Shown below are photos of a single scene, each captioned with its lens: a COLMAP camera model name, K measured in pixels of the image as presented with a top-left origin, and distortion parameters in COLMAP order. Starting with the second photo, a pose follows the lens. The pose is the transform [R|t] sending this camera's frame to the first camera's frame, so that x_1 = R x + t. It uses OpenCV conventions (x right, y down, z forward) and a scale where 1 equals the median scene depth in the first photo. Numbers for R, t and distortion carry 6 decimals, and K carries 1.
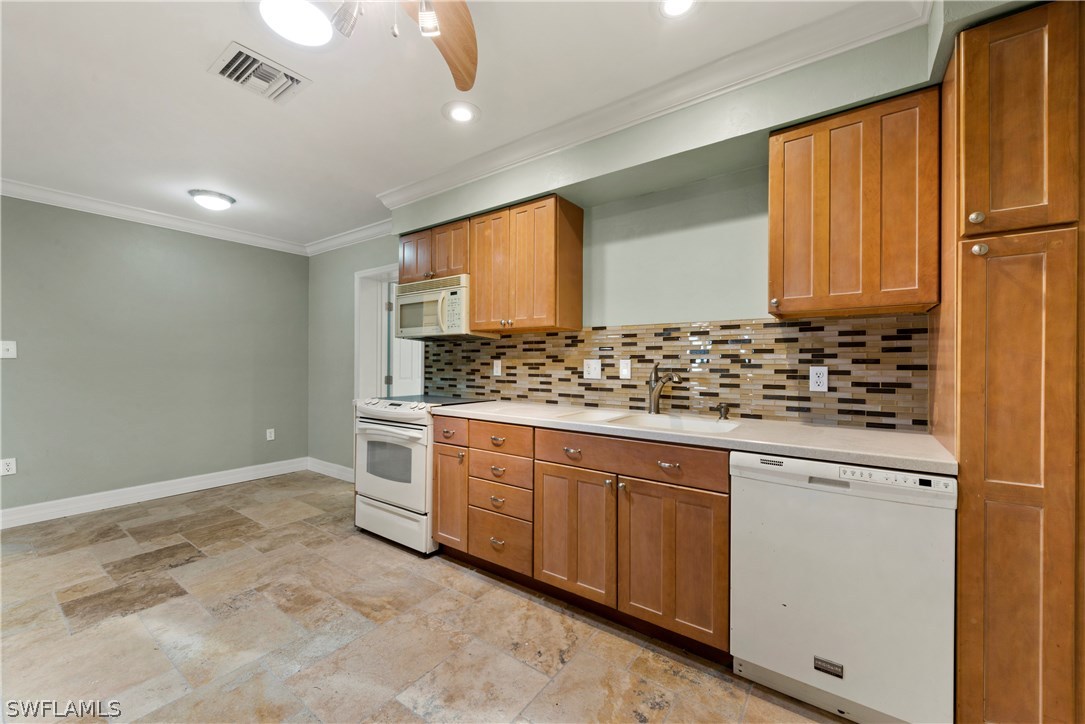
lens RADIAL K [[424.5, 0, 542.4], [0, 424.5, 361.8], [0, 0, 1]] dist [0.014342, -0.005488]
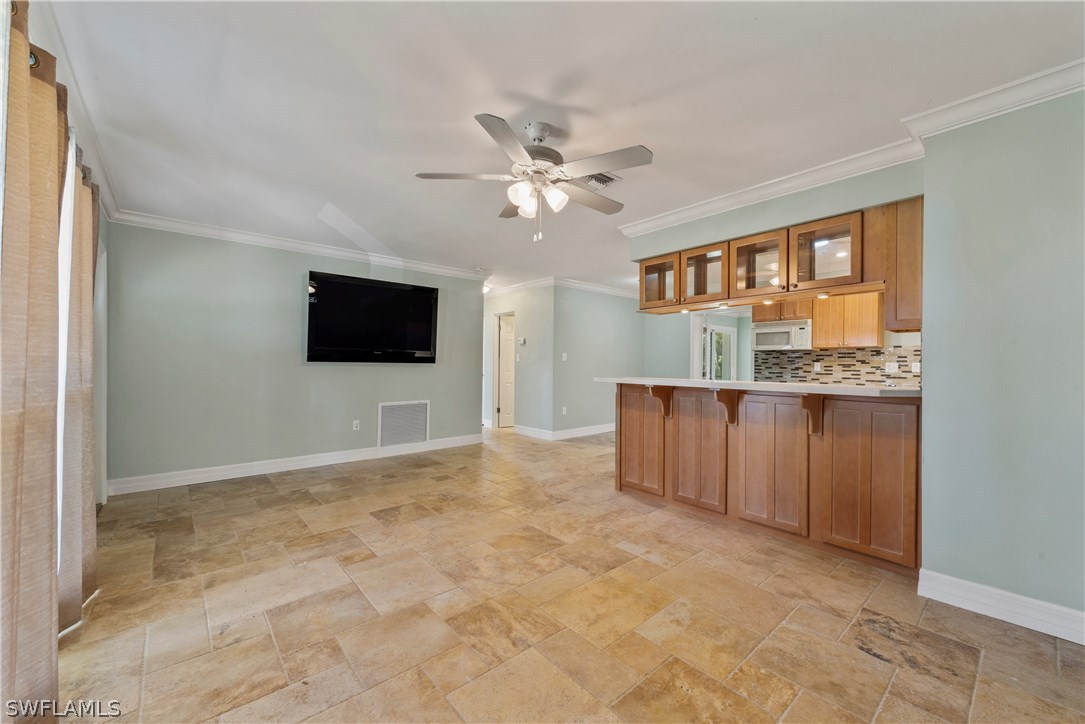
lens RADIAL K [[424.5, 0, 541.1], [0, 424.5, 364.3], [0, 0, 1]] dist [0.014342, -0.005488]
pose [[0.972982, 0.004459, -0.230840, -1.053407], [-0.003149, 0.999977, 0.006046, -0.004695], [0.230862, -0.005156, 0.972973, -1.360697]]
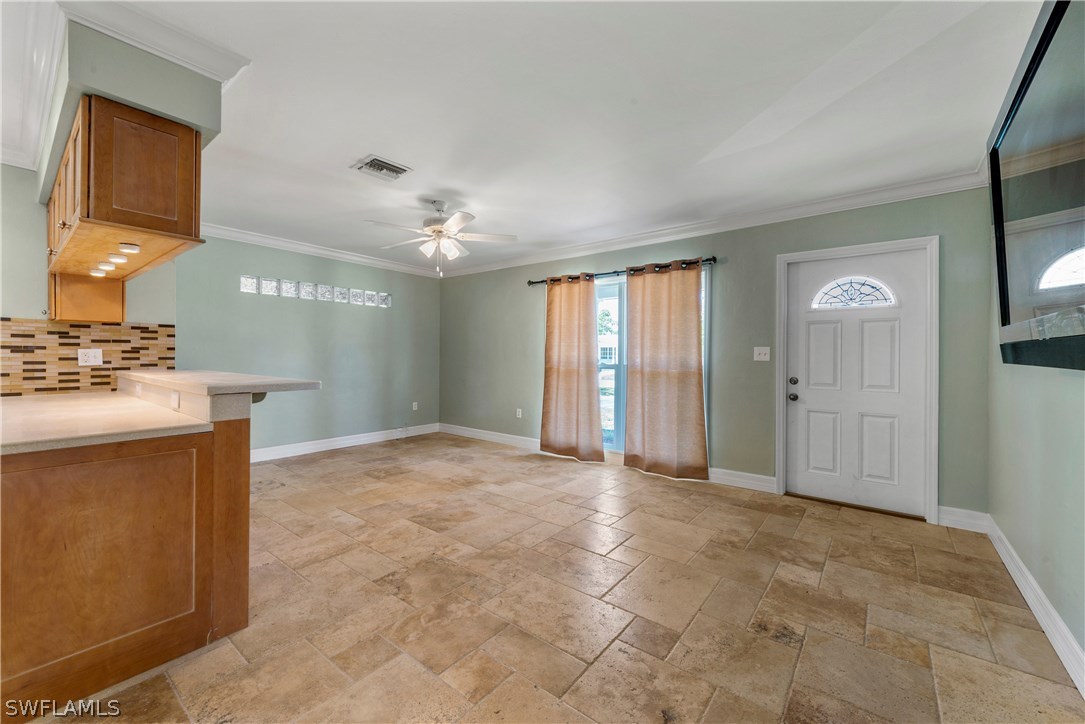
lens RADIAL K [[424.5, 0, 539.6], [0, 424.5, 357.0], [0, 0, 1]] dist [0.014342, -0.005488]
pose [[-0.998904, -0.013506, 0.044819, -1.680401], [-0.013506, 0.999909, 0.000298, -0.002064], [-0.044819, -0.000308, -0.998995, 0.961777]]
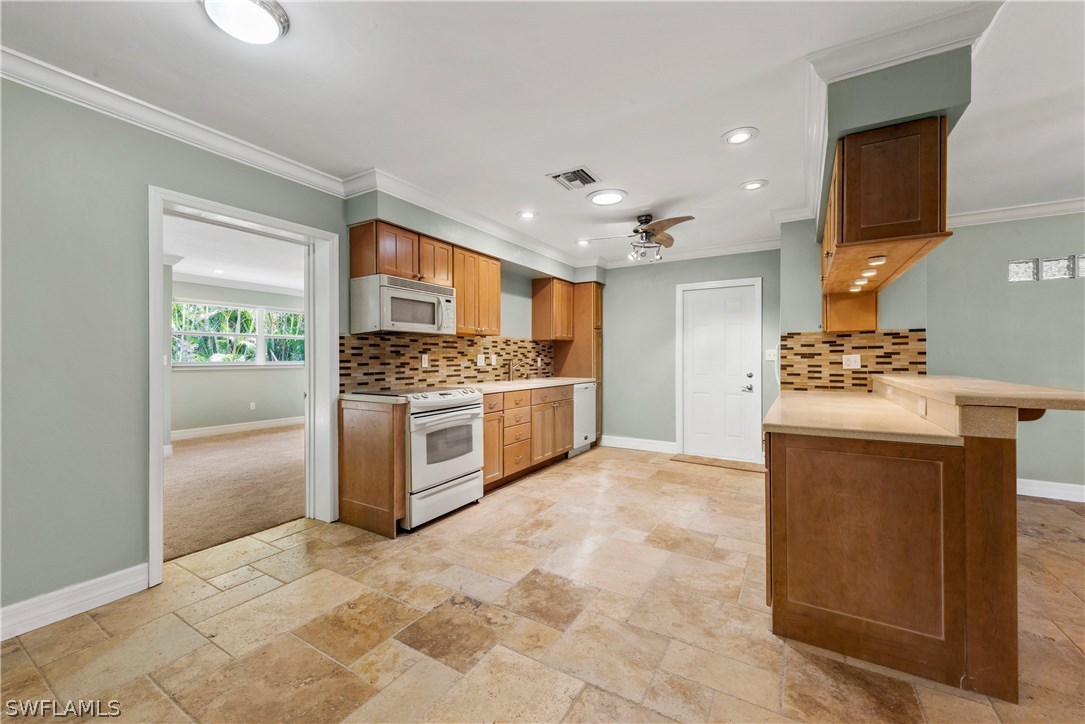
lens RADIAL K [[424.5, 0, 543.7], [0, 424.5, 355.9], [0, 0, 1]] dist [0.014342, -0.005488]
pose [[-0.081528, -0.001101, 0.996670, -1.678186], [-0.002155, 0.999997, 0.000928, -0.002418], [-0.996669, -0.002072, -0.081530, 0.935748]]
